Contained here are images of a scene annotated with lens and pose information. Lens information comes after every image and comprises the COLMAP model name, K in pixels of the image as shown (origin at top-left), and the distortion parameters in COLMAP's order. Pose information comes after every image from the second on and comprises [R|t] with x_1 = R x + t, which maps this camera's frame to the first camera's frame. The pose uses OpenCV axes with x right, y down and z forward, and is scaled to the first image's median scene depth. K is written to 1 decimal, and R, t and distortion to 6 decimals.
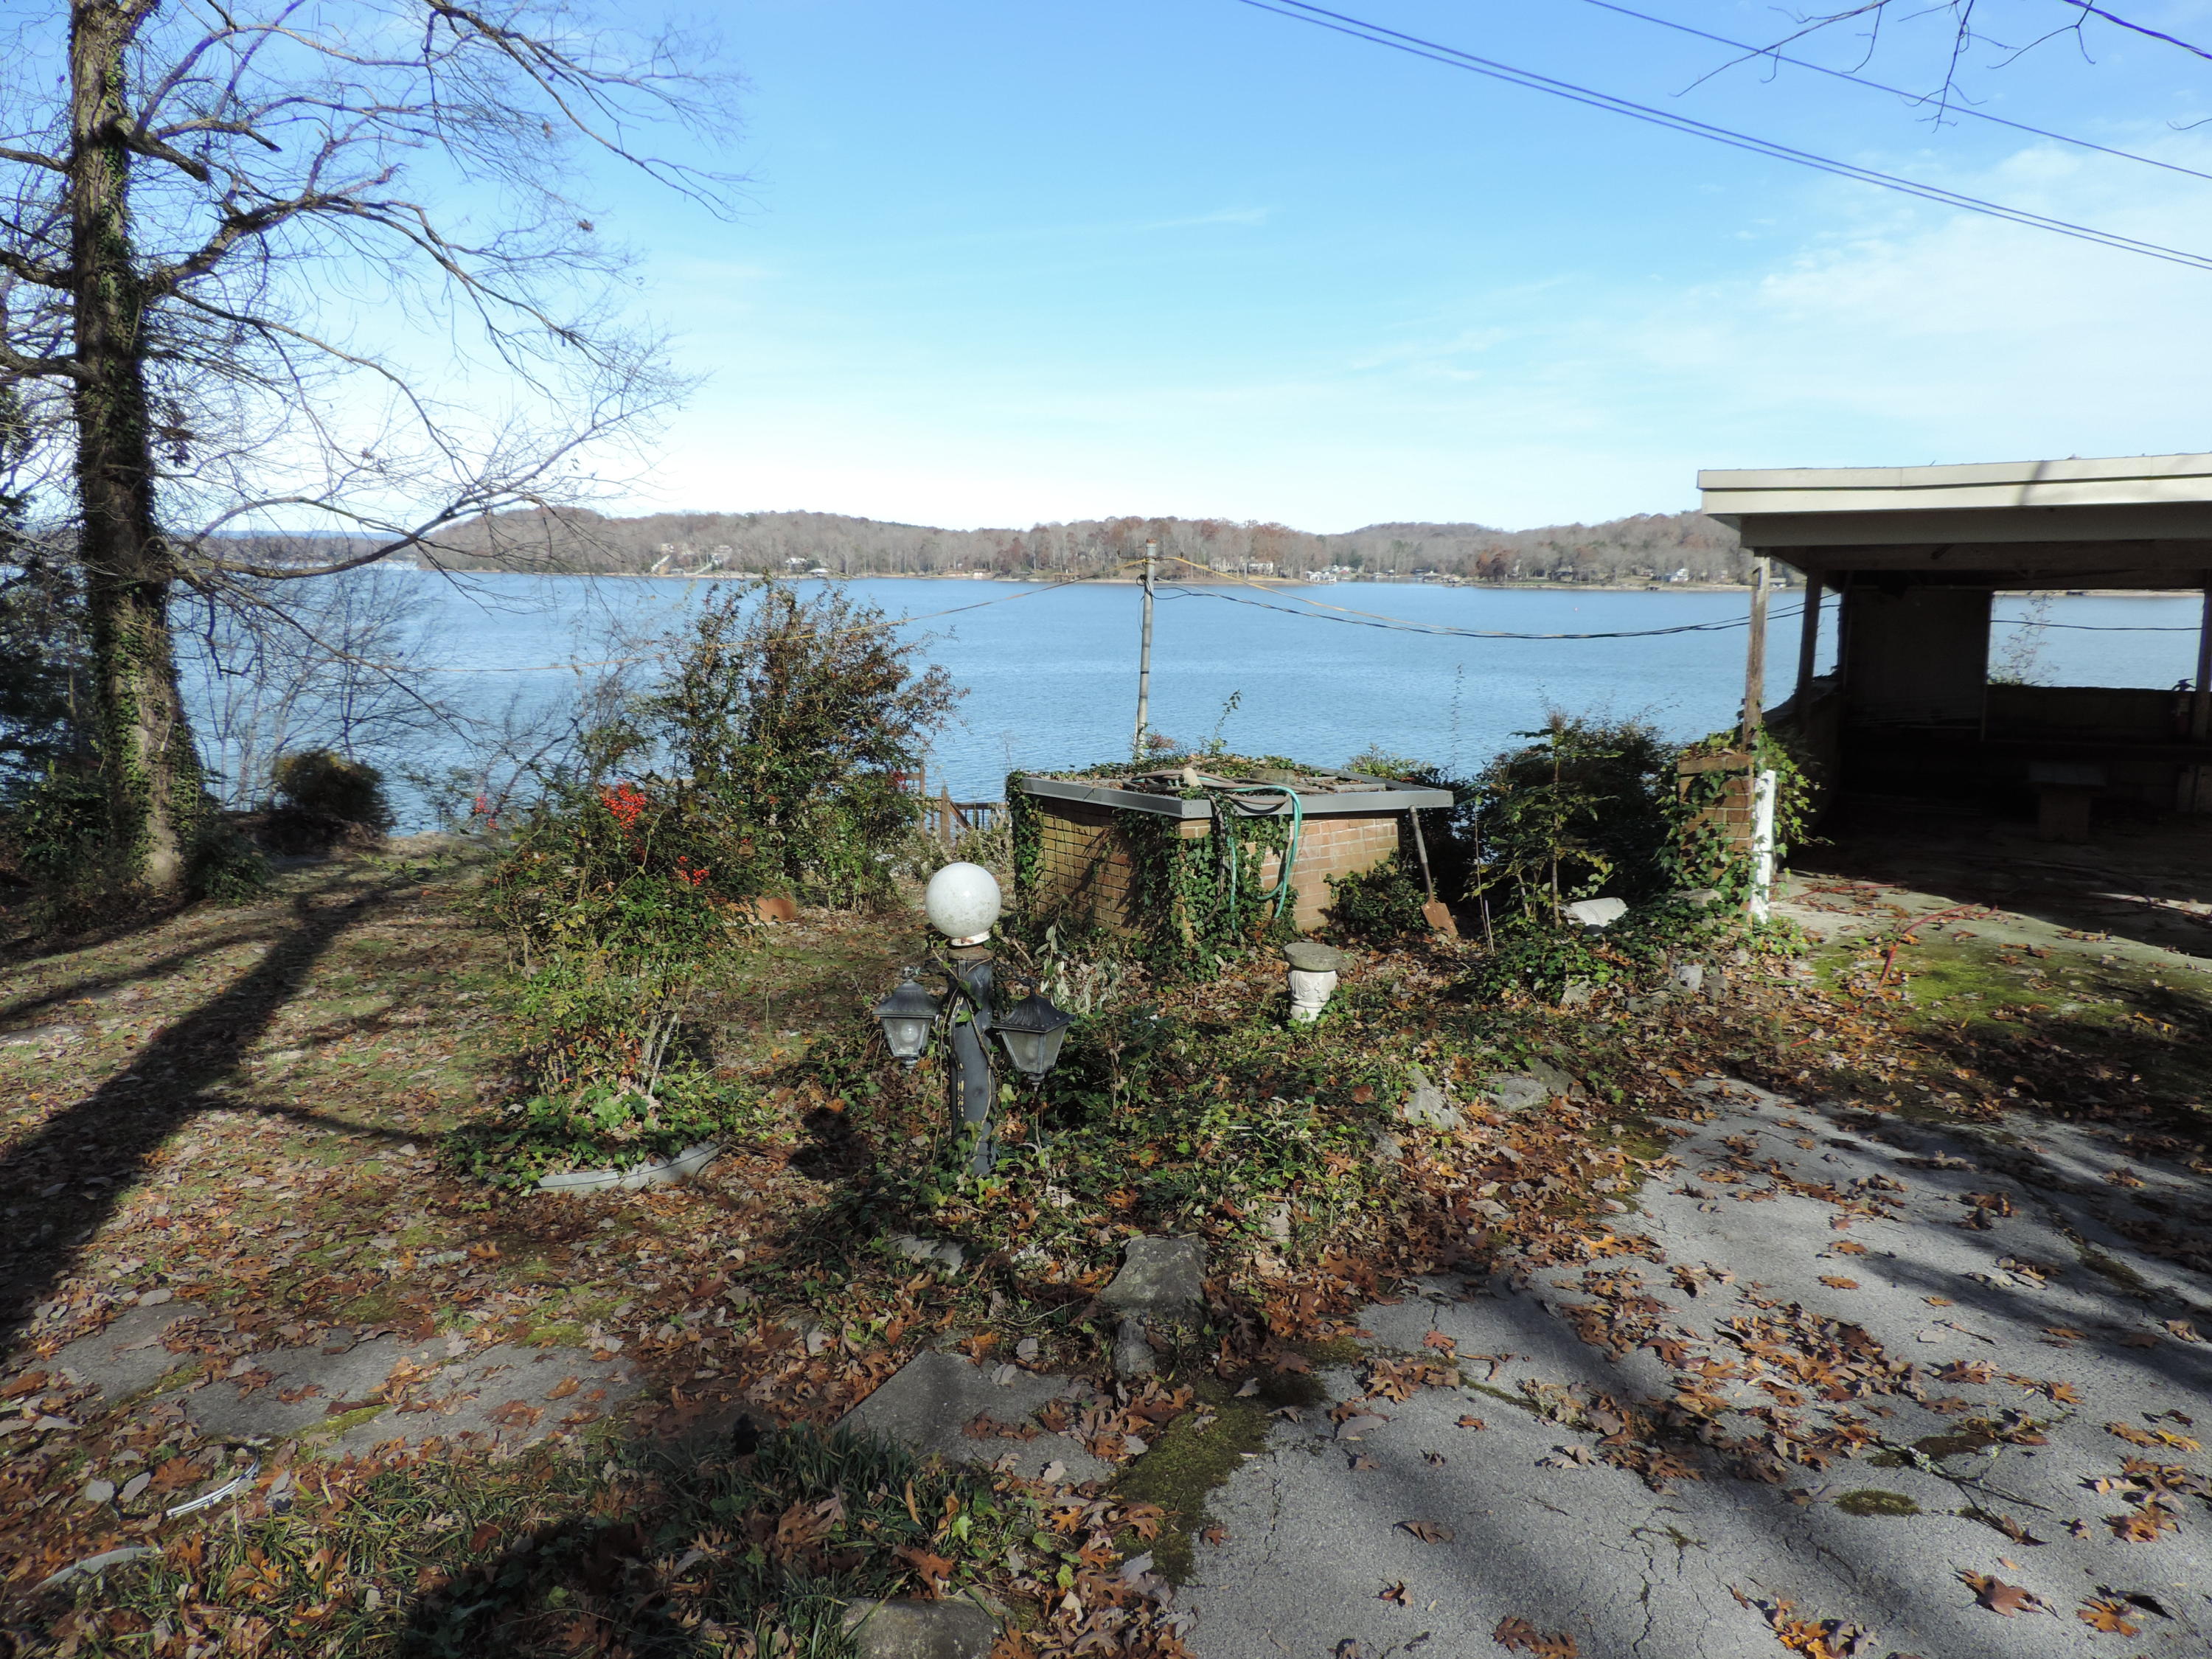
lens RADIAL K [[1516.9, 0, 1139.4], [0, 1516.9, 829.2], [0, 0, 1]] dist [0.003374, 0.002206]
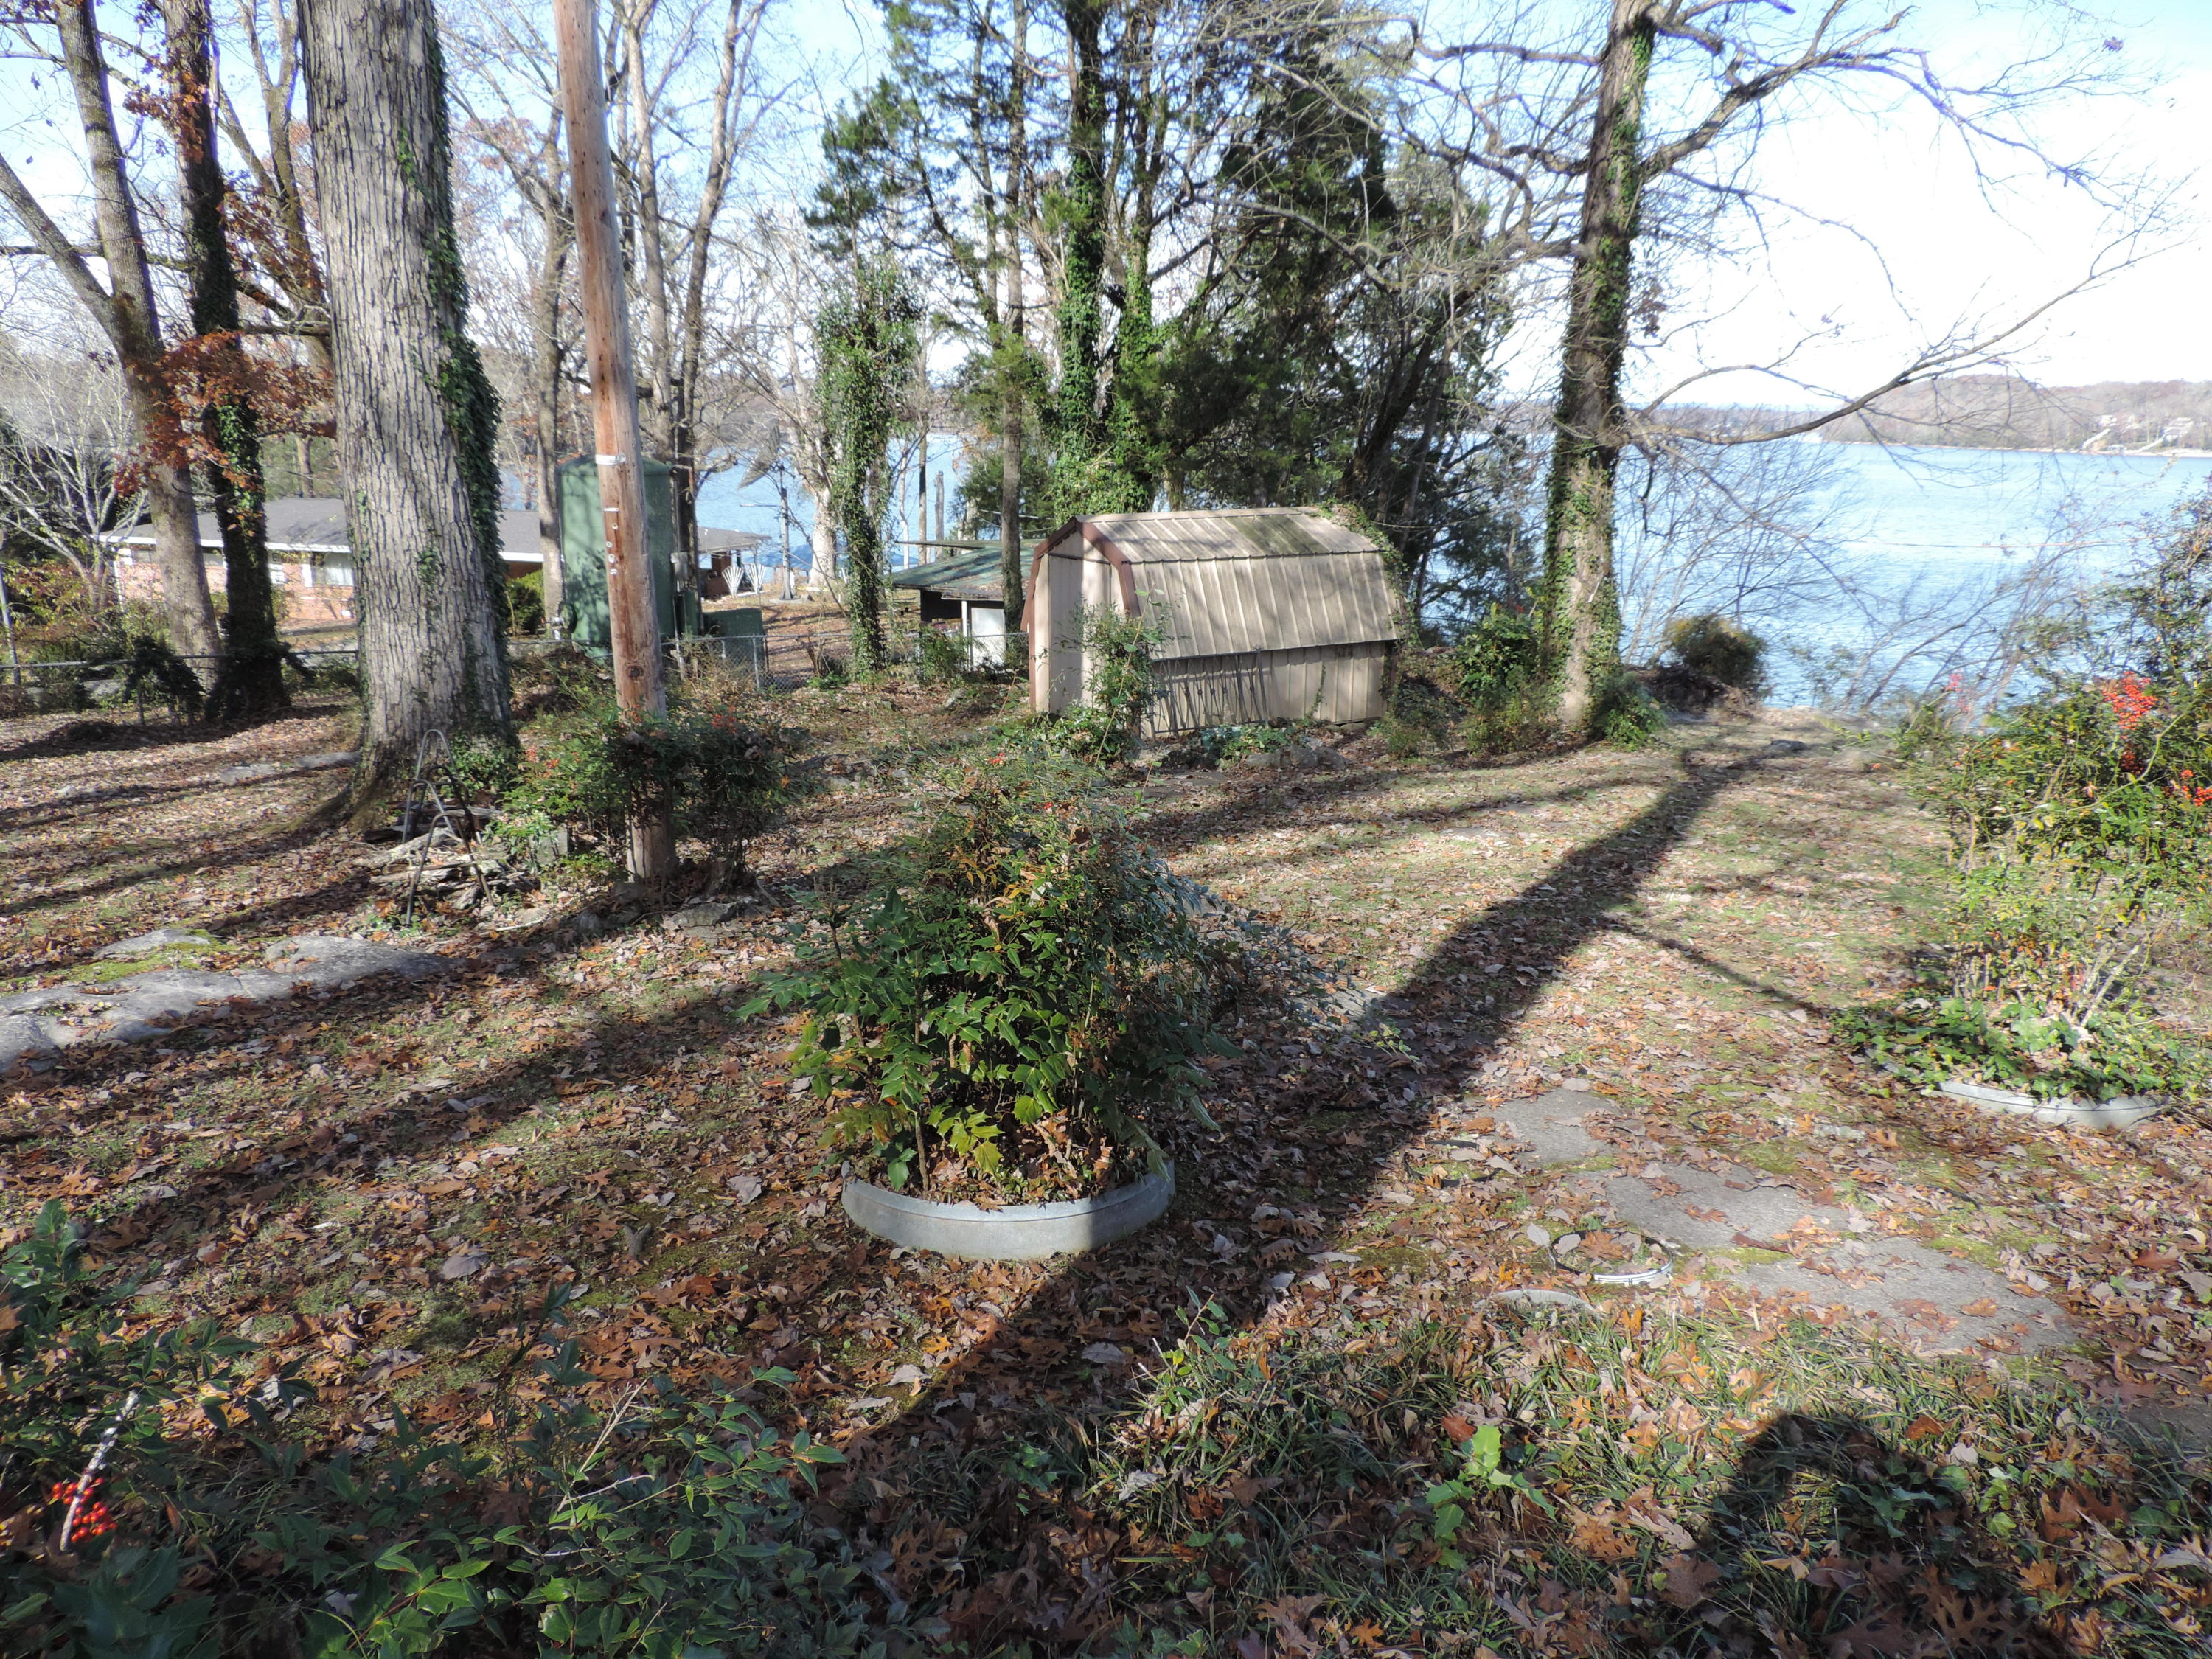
lens RADIAL K [[1516.9, 0, 1139.4], [0, 1516.9, 829.2], [0, 0, 1]] dist [0.003374, 0.002206]
pose [[0.726945, 0.183388, -0.661755, -0.147049], [-0.136947, 0.983039, 0.121985, 0.025282], [0.672901, 0.001948, 0.739730, -0.038911]]
